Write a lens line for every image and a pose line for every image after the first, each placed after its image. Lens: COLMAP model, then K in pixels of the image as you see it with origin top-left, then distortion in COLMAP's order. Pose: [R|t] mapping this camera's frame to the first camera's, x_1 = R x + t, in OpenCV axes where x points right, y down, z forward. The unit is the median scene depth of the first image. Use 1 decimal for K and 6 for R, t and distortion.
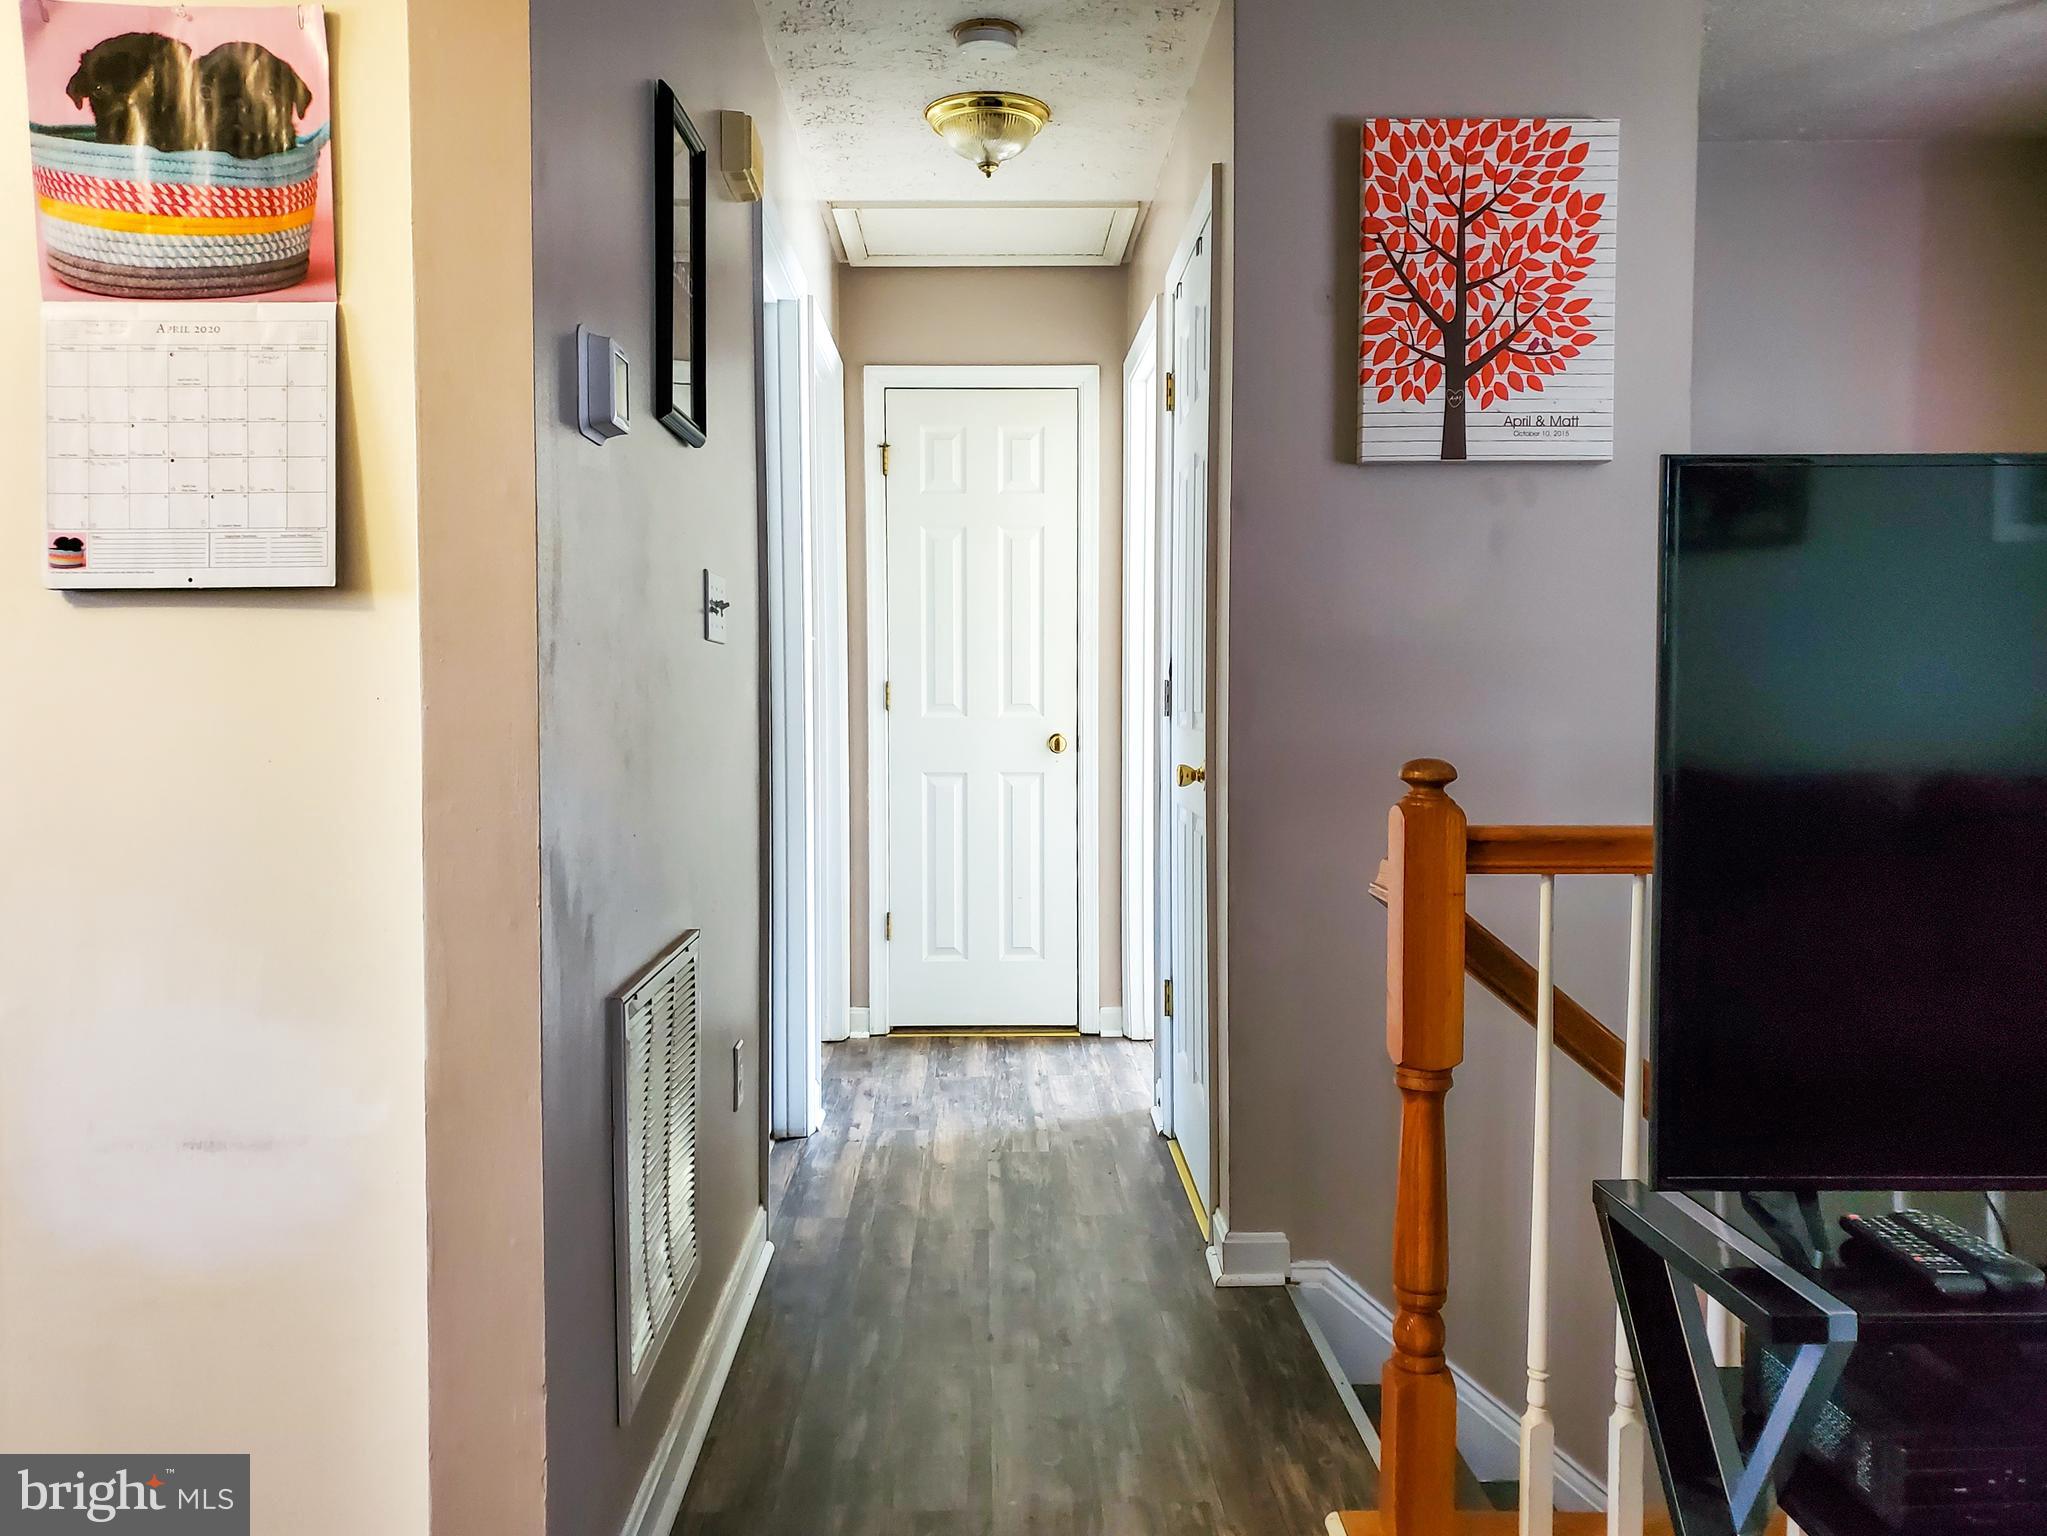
lens RADIAL K [[1622.3, 0, 1023.5], [0, 1622.3, 768.0], [0, 0, 1]] dist [0.005669, 0.001893]
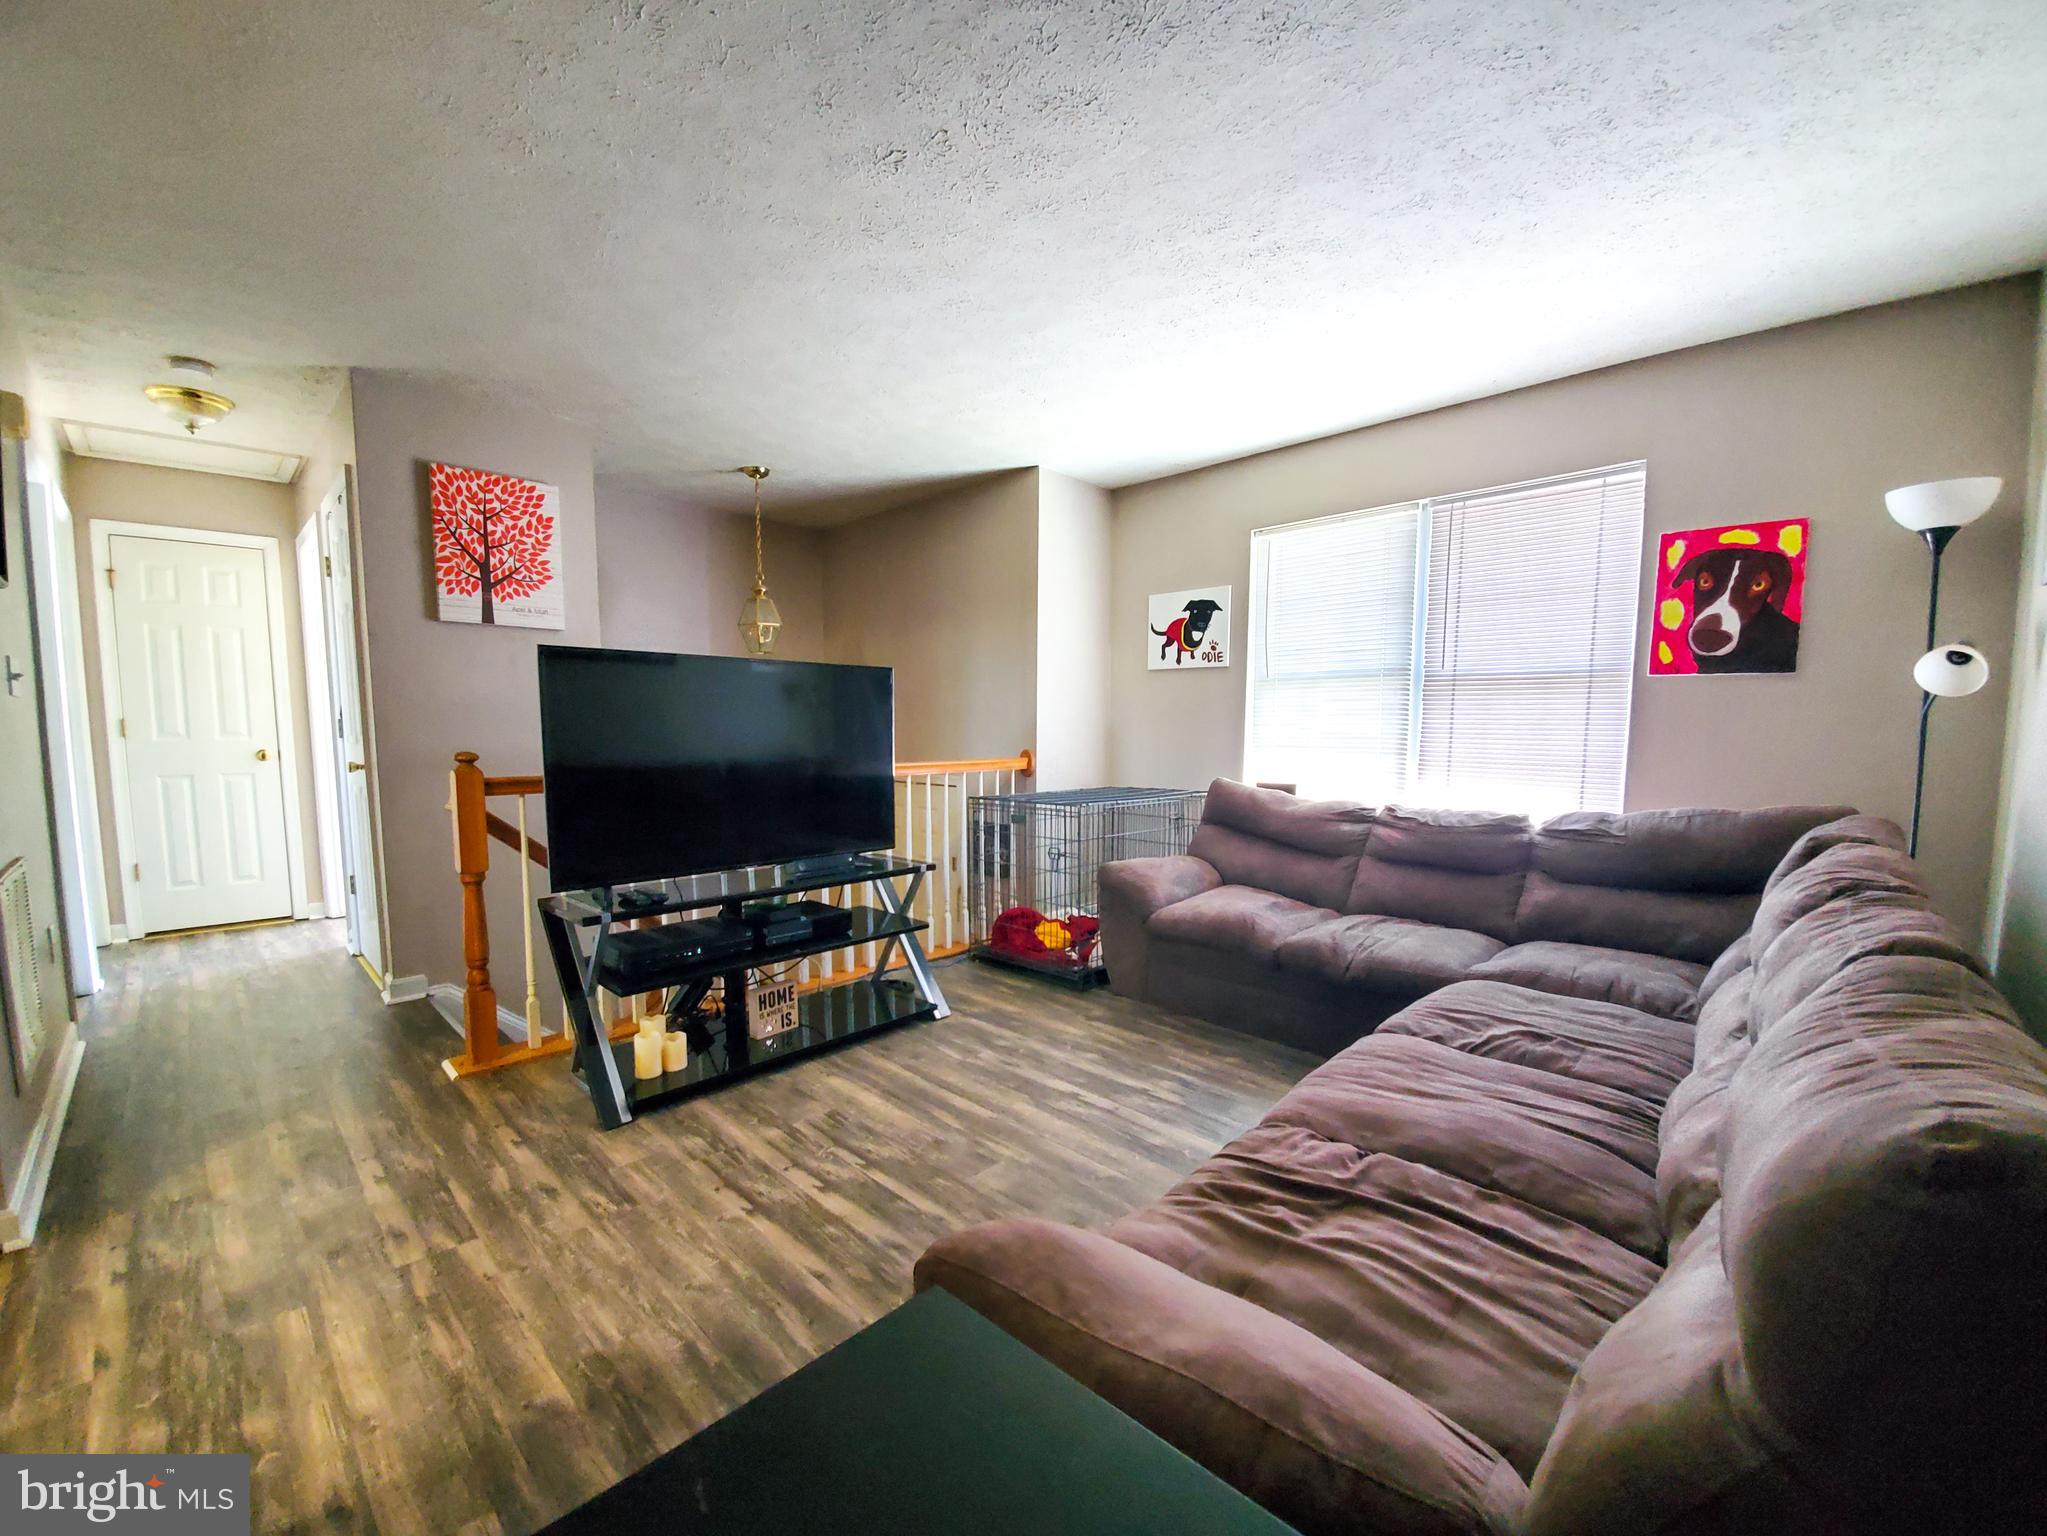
lens RADIAL K [[829.7, 0, 1029.1], [0, 829.7, 810.9], [0, 0, 1]] dist [0.011960, -0.017957]
pose [[0.716794, -0.064904, 0.694257, -0.018175], [0.028210, 0.997543, 0.064132, 0.019320], [-0.696714, -0.026384, 0.716864, -0.374138]]
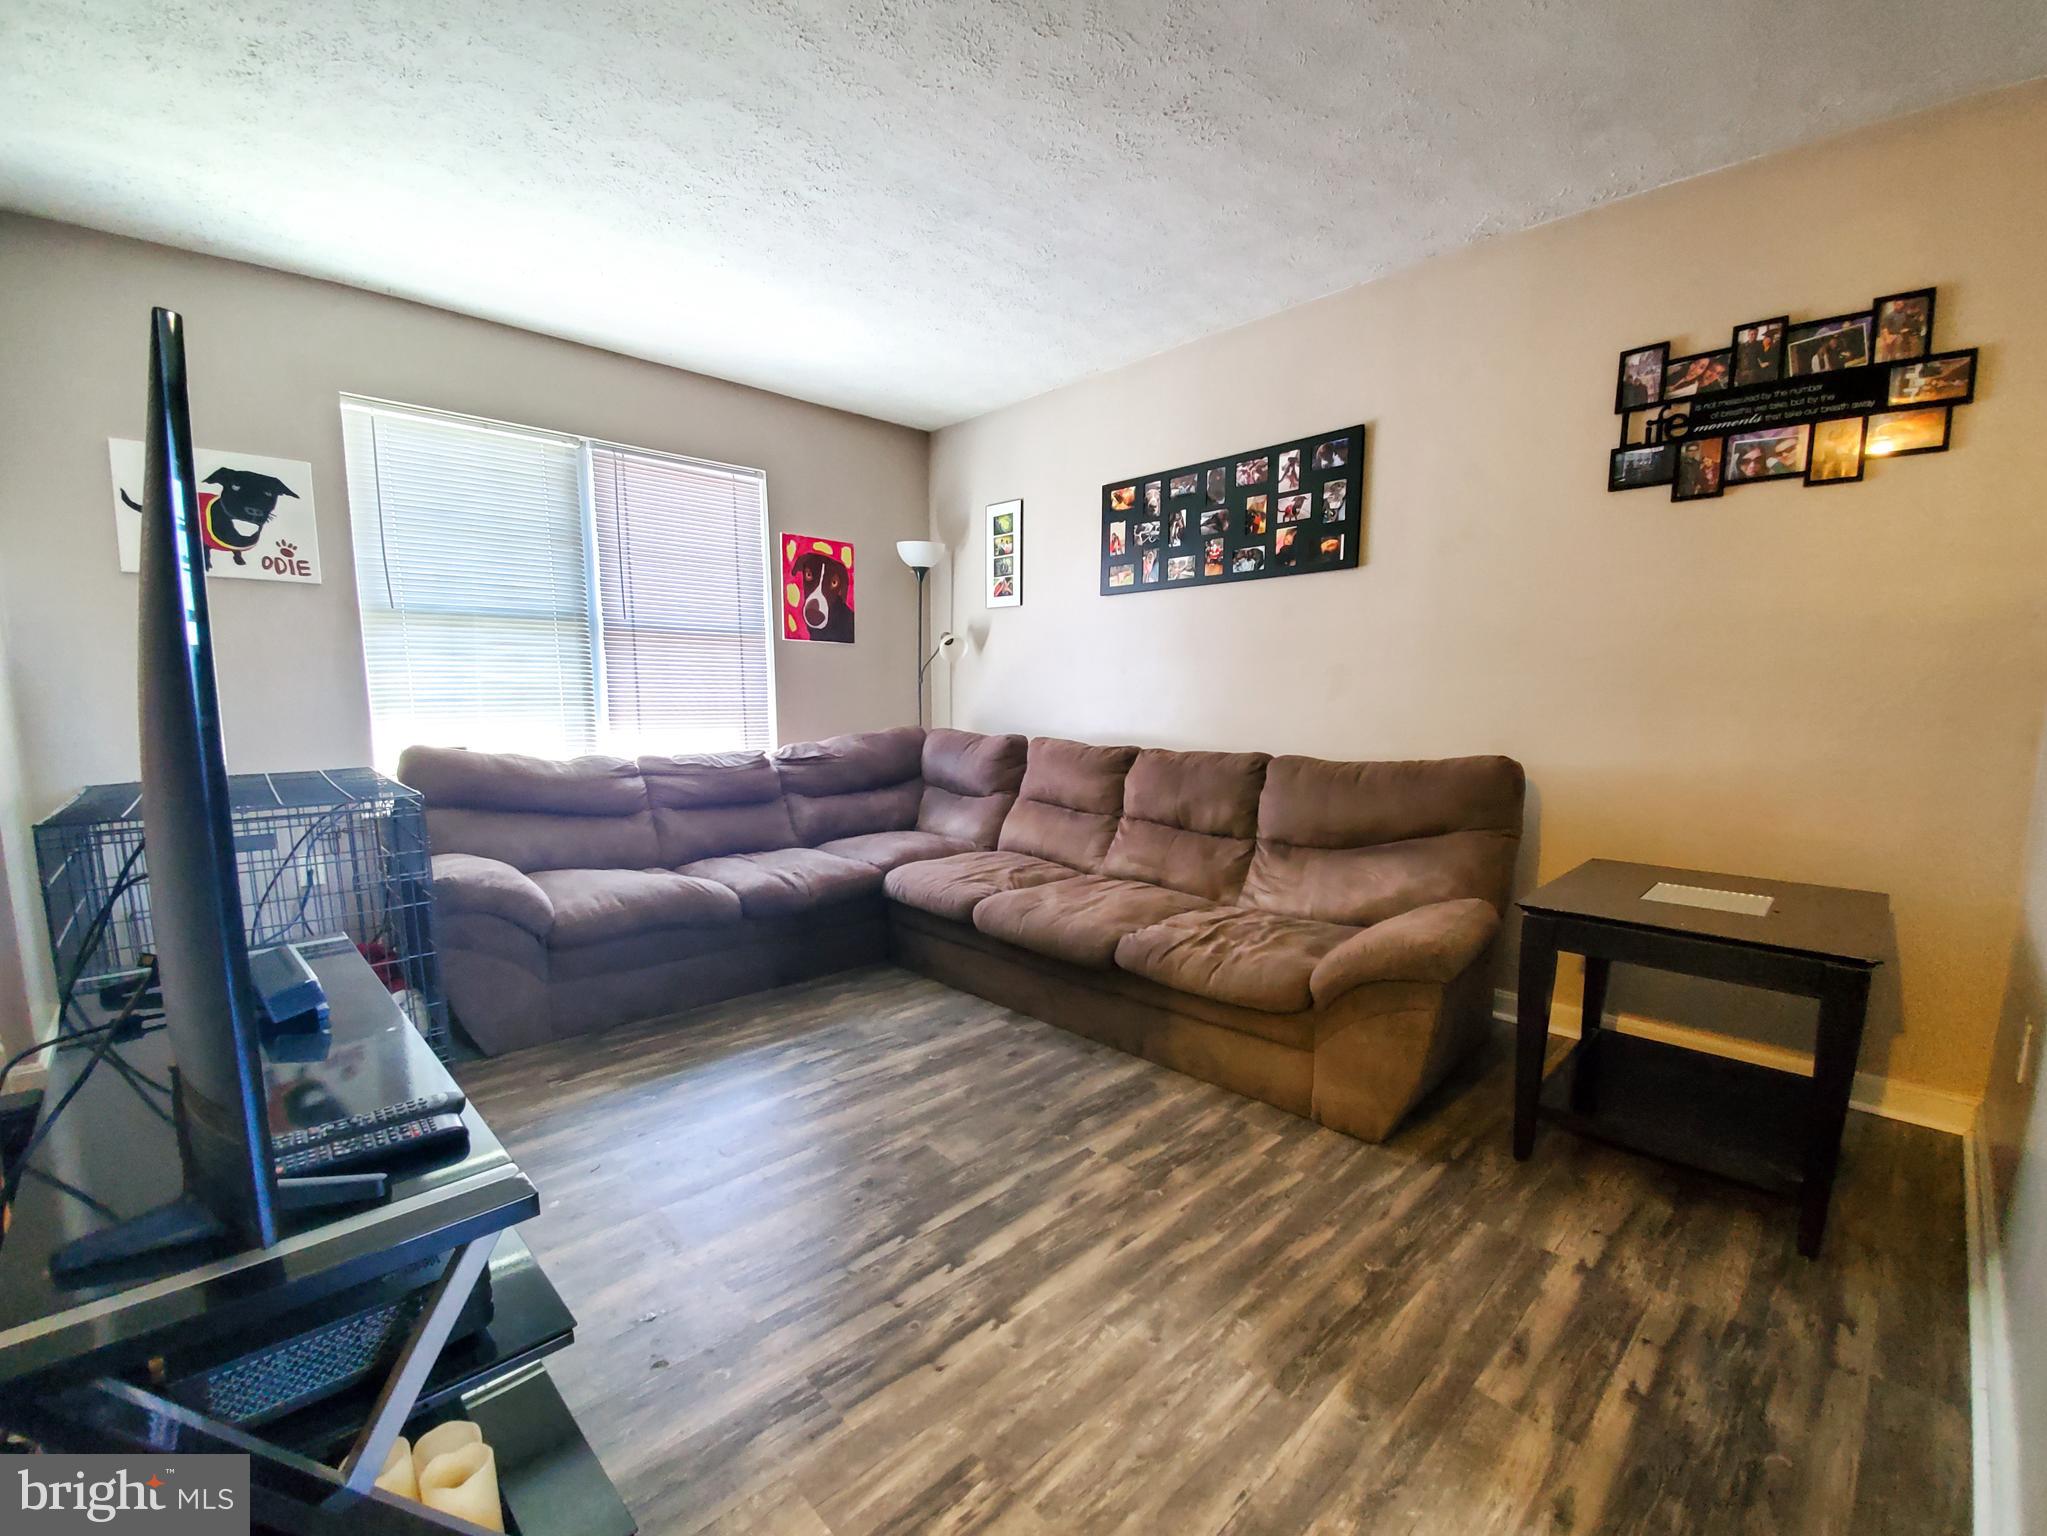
lens RADIAL K [[870.2, 0, 1030.1], [0, 870.2, 816.0], [0, 0, 1]] dist [-0.011625, -0.000331]
pose [[-0.680464, -0.106206, 0.725044, -0.091063], [0.031701, 0.984248, 0.173927, -0.009912], [-0.732096, 0.141336, -0.666378, 0.527368]]
